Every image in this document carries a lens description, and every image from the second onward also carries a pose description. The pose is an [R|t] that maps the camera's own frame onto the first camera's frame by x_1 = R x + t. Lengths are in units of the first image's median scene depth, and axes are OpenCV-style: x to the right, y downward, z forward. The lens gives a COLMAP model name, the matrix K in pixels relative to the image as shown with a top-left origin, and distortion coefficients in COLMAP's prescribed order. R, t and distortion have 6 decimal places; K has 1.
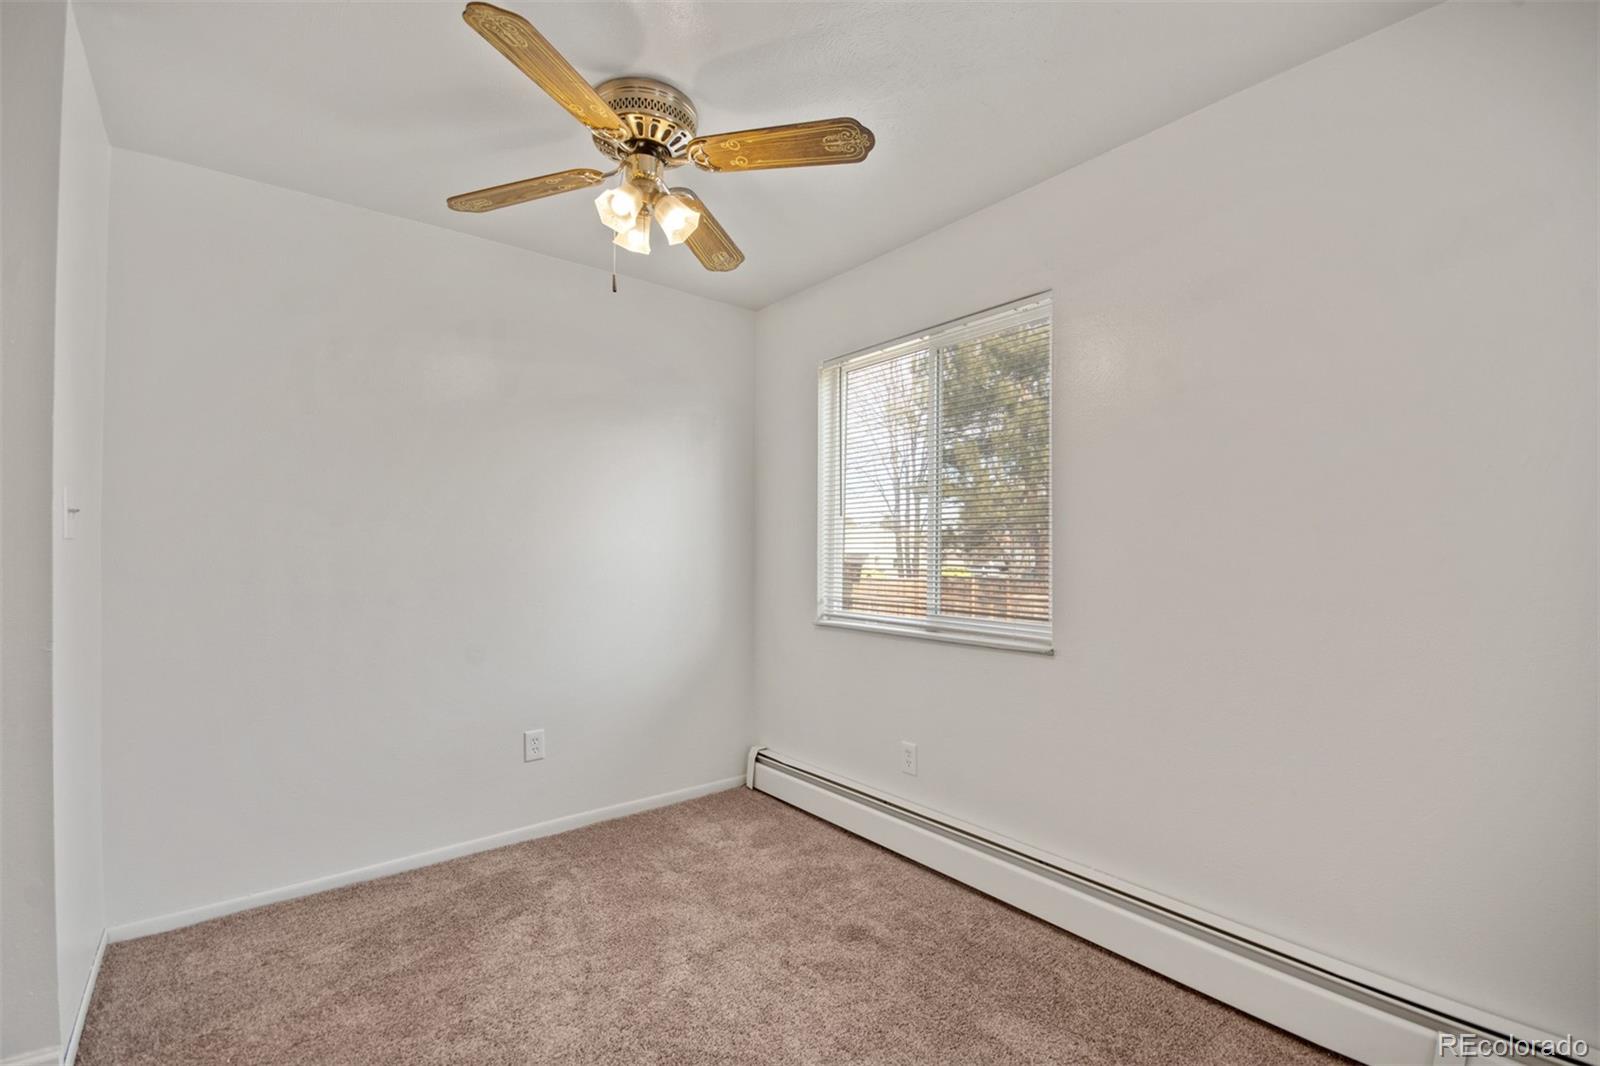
lens RADIAL K [[710.4, 0, 799.2], [0, 710.4, 542.7], [0, 0, 1]] dist [0.001624, 0.000050]
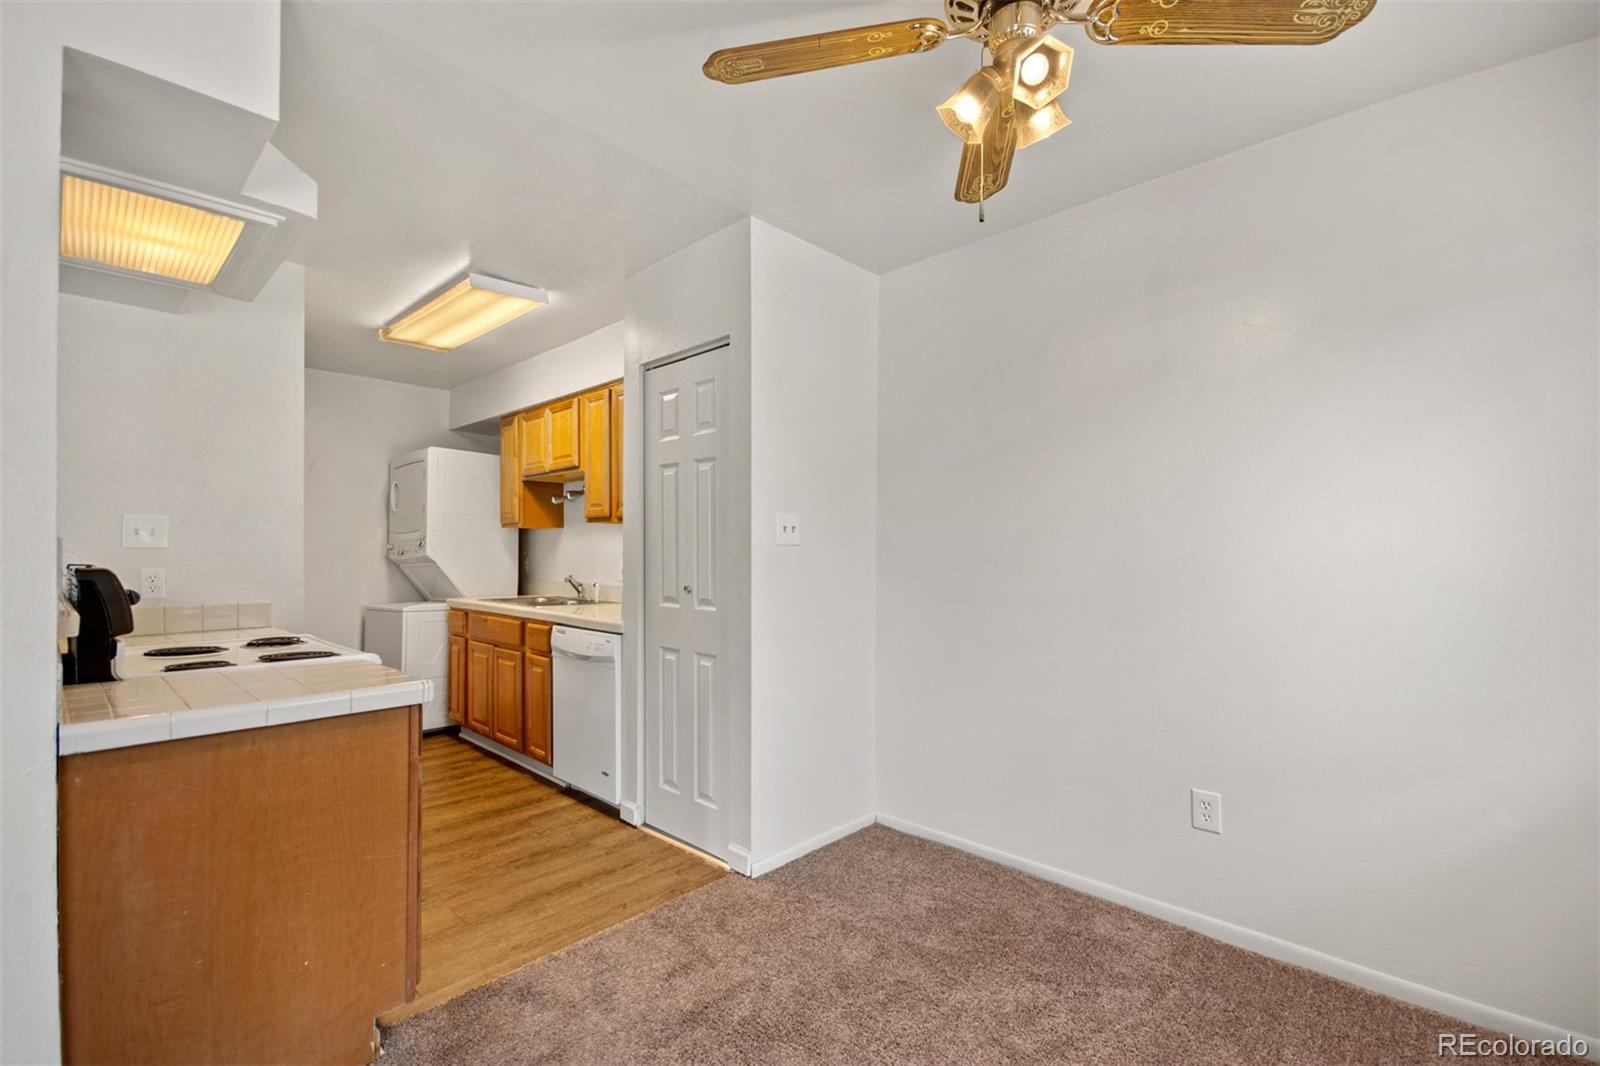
lens RADIAL K [[695.4, 0, 794.2], [0, 695.4, 549.6], [0, 0, 1]] dist [0.002320, -0.007800]
pose [[0.129095, -0.001675, -0.991631, 0.266984], [0.008328, 0.999965, -0.000605, 0.005084], [0.991597, -0.008180, 0.129104, 0.420950]]
